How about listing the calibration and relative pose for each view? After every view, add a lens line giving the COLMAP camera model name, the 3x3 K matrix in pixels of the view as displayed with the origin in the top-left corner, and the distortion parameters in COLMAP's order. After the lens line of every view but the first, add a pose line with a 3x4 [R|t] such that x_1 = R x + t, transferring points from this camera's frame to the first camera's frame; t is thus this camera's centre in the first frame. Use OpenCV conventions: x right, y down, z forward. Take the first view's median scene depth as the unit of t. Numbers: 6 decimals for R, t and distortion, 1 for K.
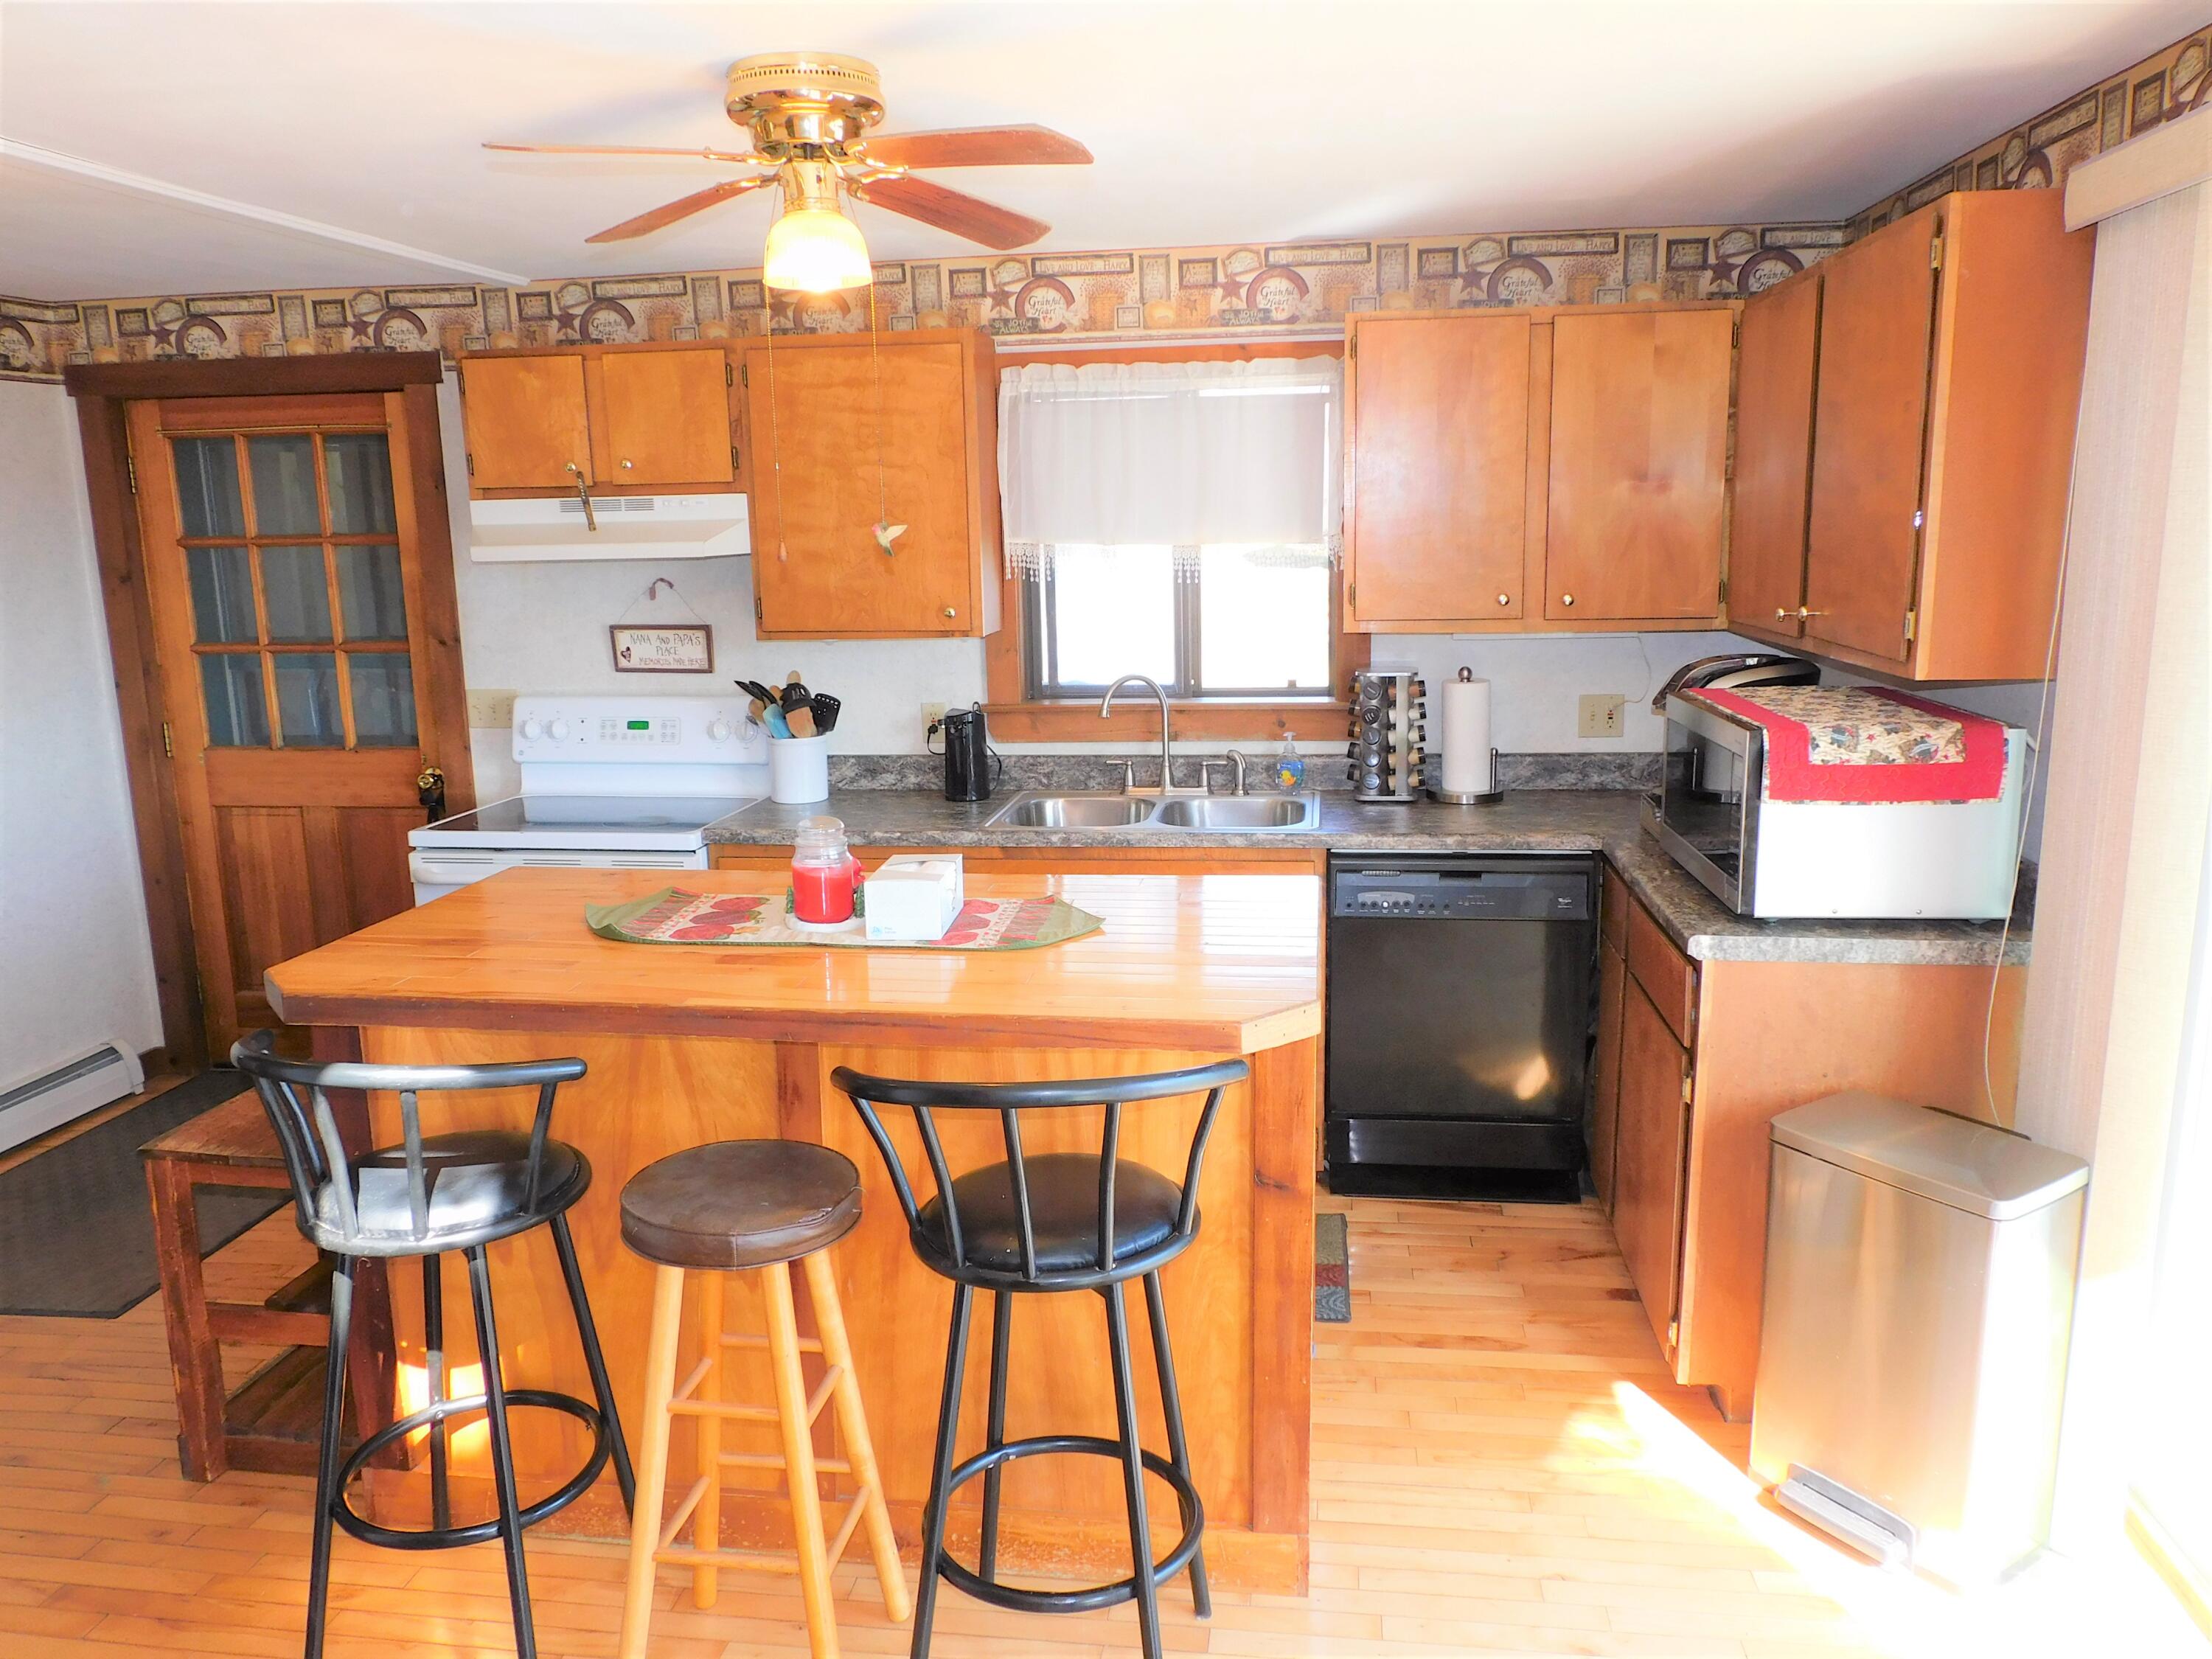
lens RADIAL K [[1582.9, 0, 1108.5], [0, 1582.9, 831.8], [0, 0, 1]] dist [0.001372, -0.006043]
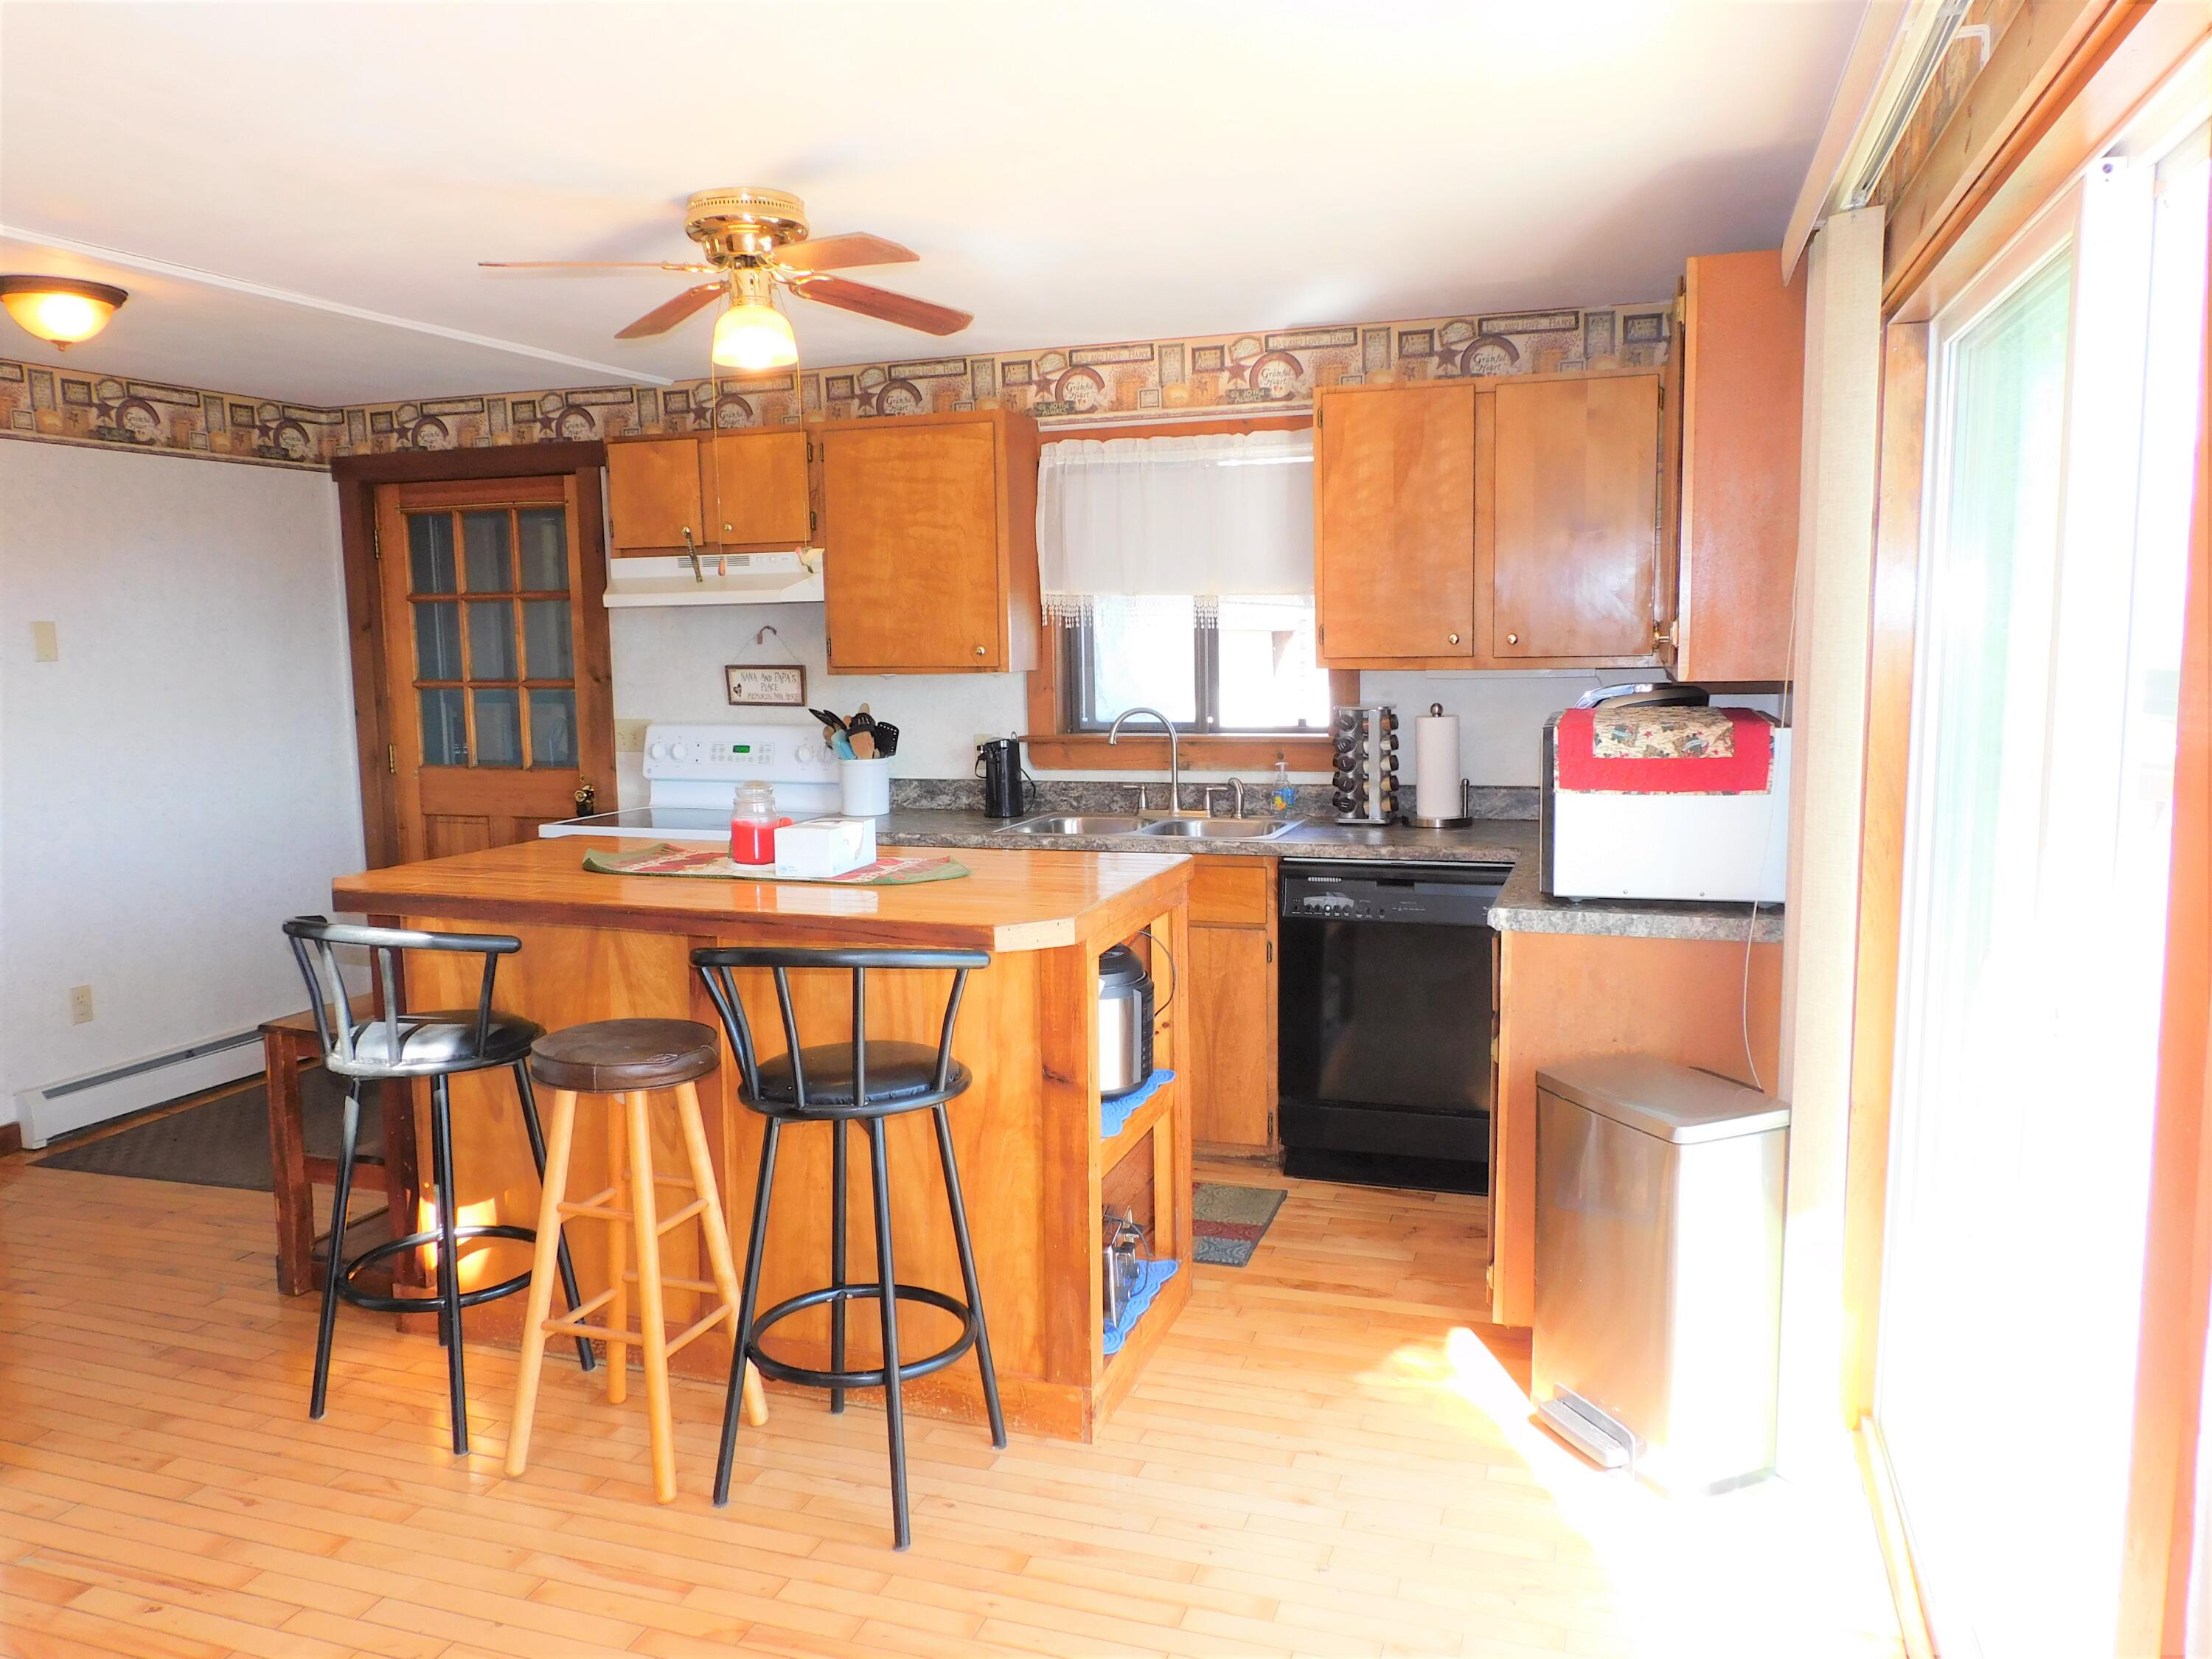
lens RADIAL K [[1582.9, 0, 1103.6], [0, 1582.9, 830.6], [0, 0, 1]] dist [0.001372, -0.006043]
pose [[0.981979, 0.027943, -0.186914, 0.228297], [-0.040751, 0.997051, -0.065035, 0.070801], [0.184546, 0.071480, 0.980221, -0.121155]]
